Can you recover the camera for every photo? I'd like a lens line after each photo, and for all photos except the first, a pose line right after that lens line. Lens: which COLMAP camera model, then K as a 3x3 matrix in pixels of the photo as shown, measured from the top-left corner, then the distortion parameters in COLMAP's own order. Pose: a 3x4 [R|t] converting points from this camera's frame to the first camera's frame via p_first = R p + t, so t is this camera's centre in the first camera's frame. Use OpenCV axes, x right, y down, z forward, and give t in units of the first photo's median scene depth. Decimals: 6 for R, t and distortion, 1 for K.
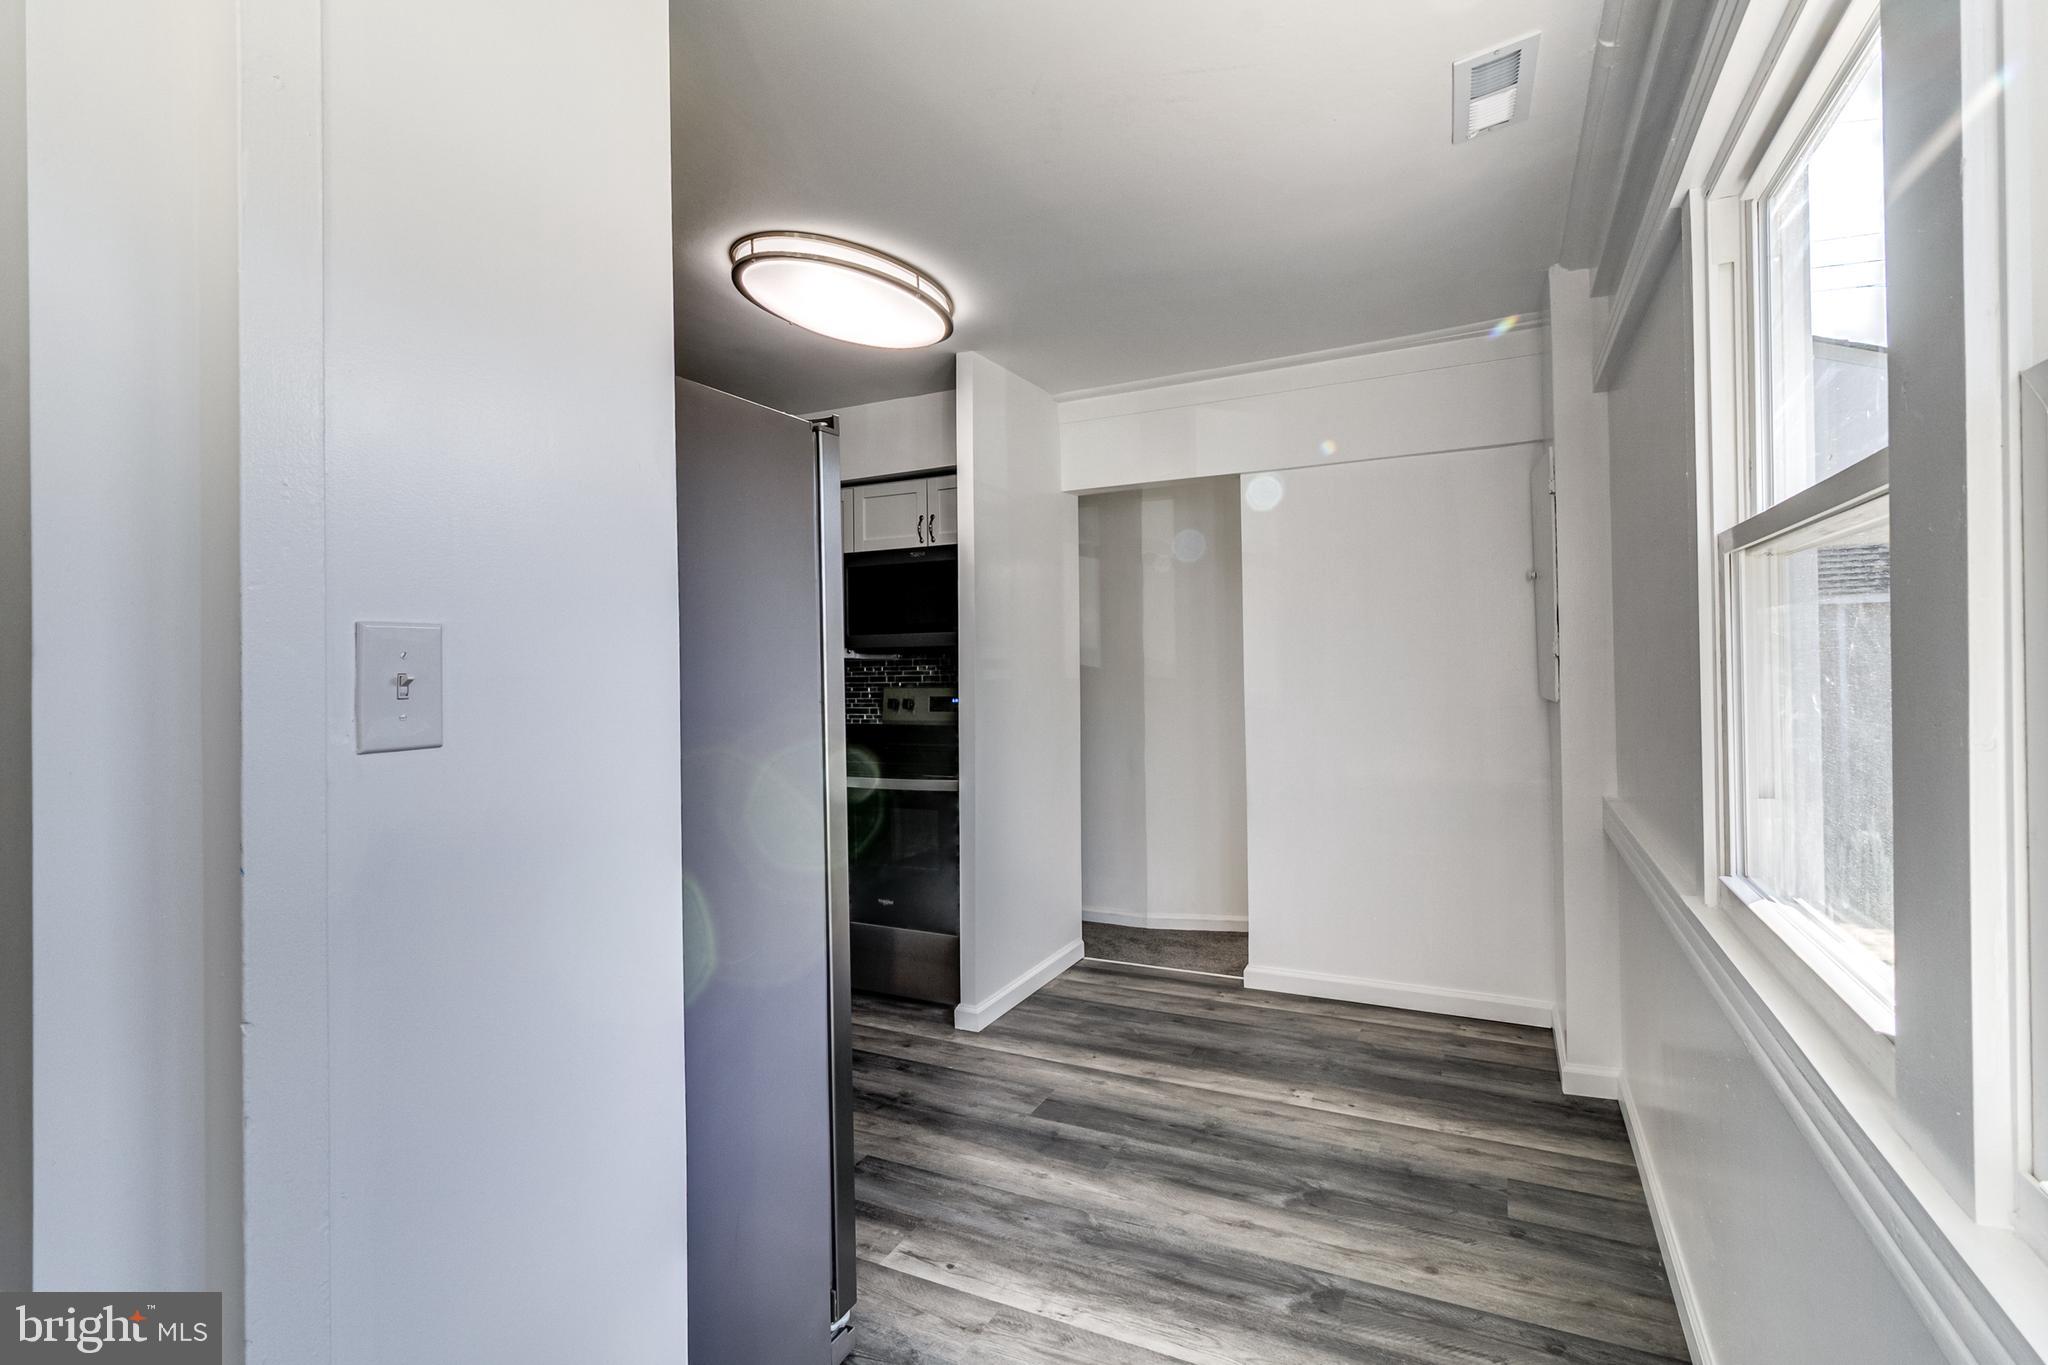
lens RADIAL K [[942.2, 0, 1032.5], [0, 942.2, 668.2], [0, 0, 1]] dist [0.004409, -0.000912]
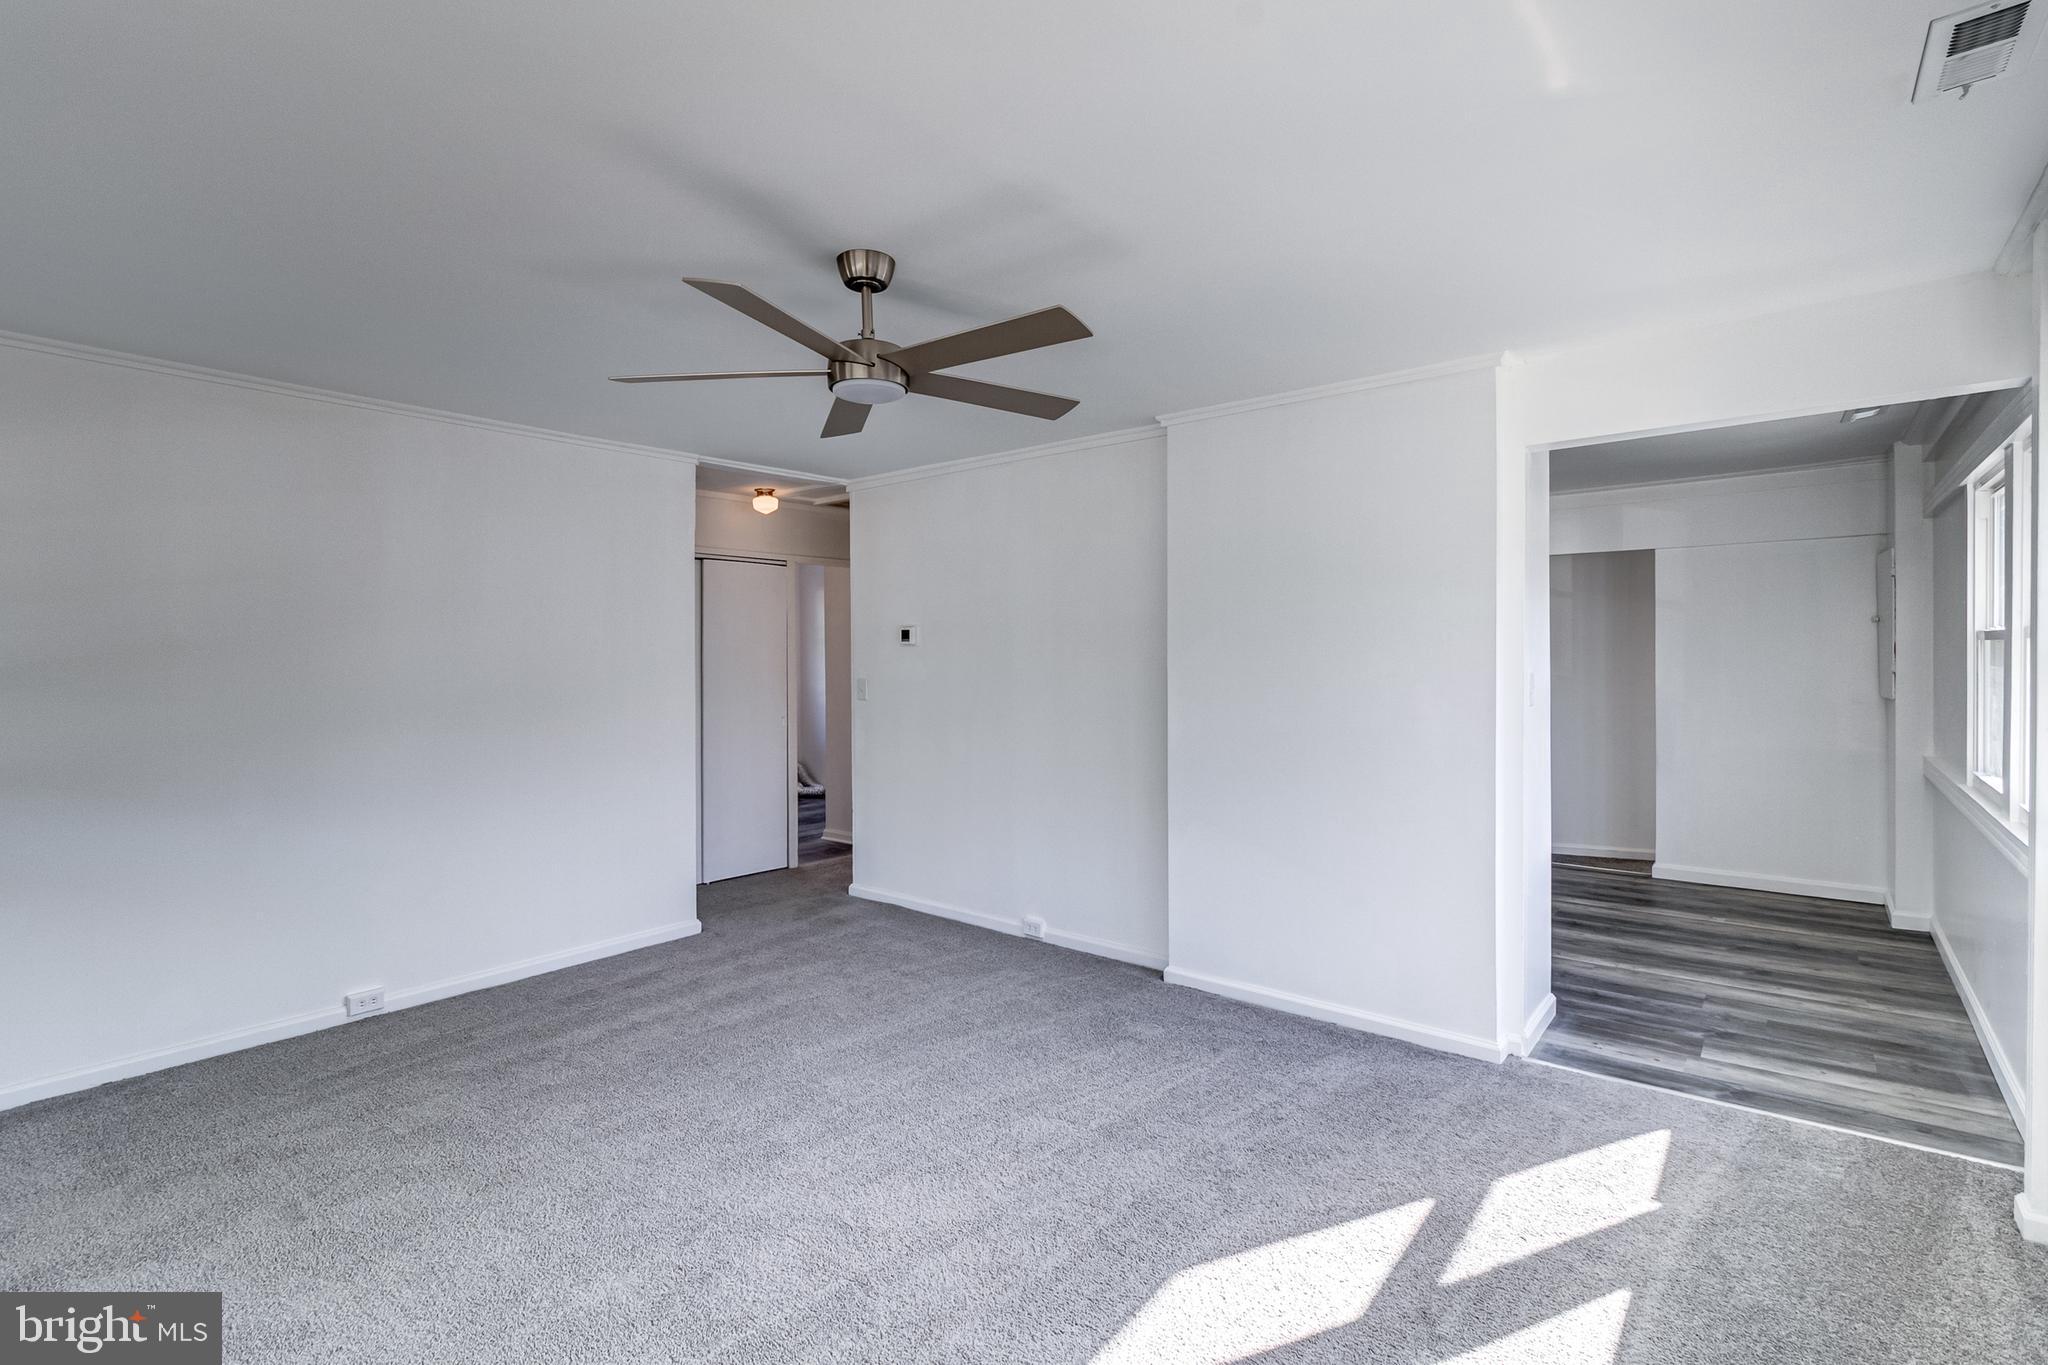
lens RADIAL K [[942.2, 0, 1042.5], [0, 942.2, 672.2], [0, 0, 1]] dist [0.004409, -0.000912]
pose [[0.975465, 0.011740, -0.219843, -0.666609], [-0.007964, 0.999805, 0.018054, -0.037467], [0.220012, -0.015860, 0.975368, -1.174393]]
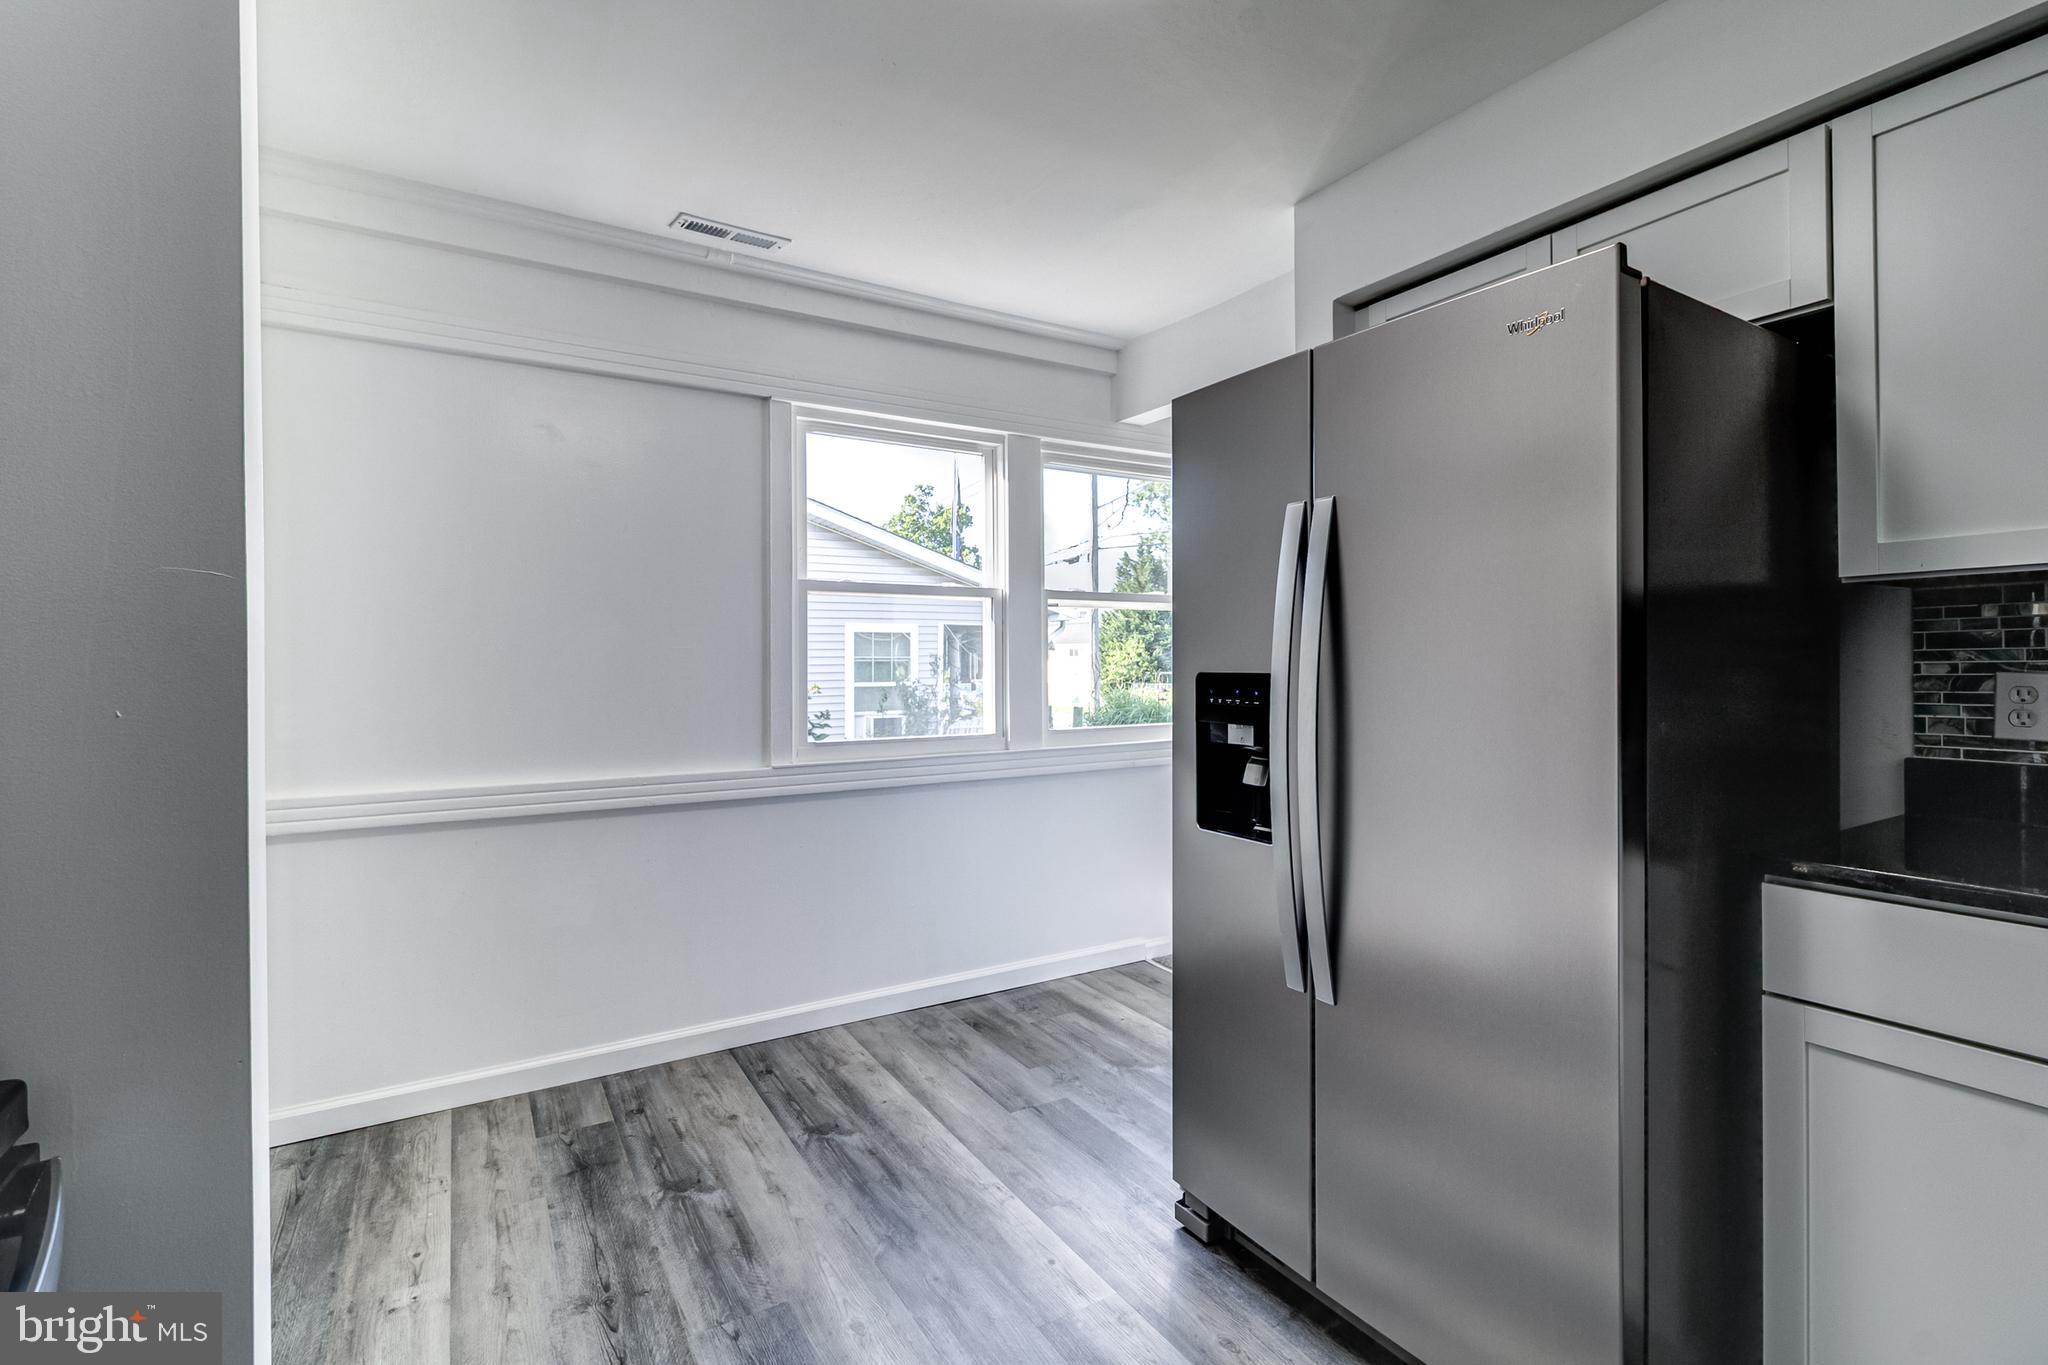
lens RADIAL K [[942.2, 0, 1023.5], [0, 942.2, 662.9], [0, 0, 1]] dist [0.004409, -0.000912]
pose [[-0.840195, 0.020879, 0.541882, -0.500183], [0.021375, 0.999757, -0.005379, 0.038957], [-0.541863, 0.007063, -0.840437, 1.542898]]
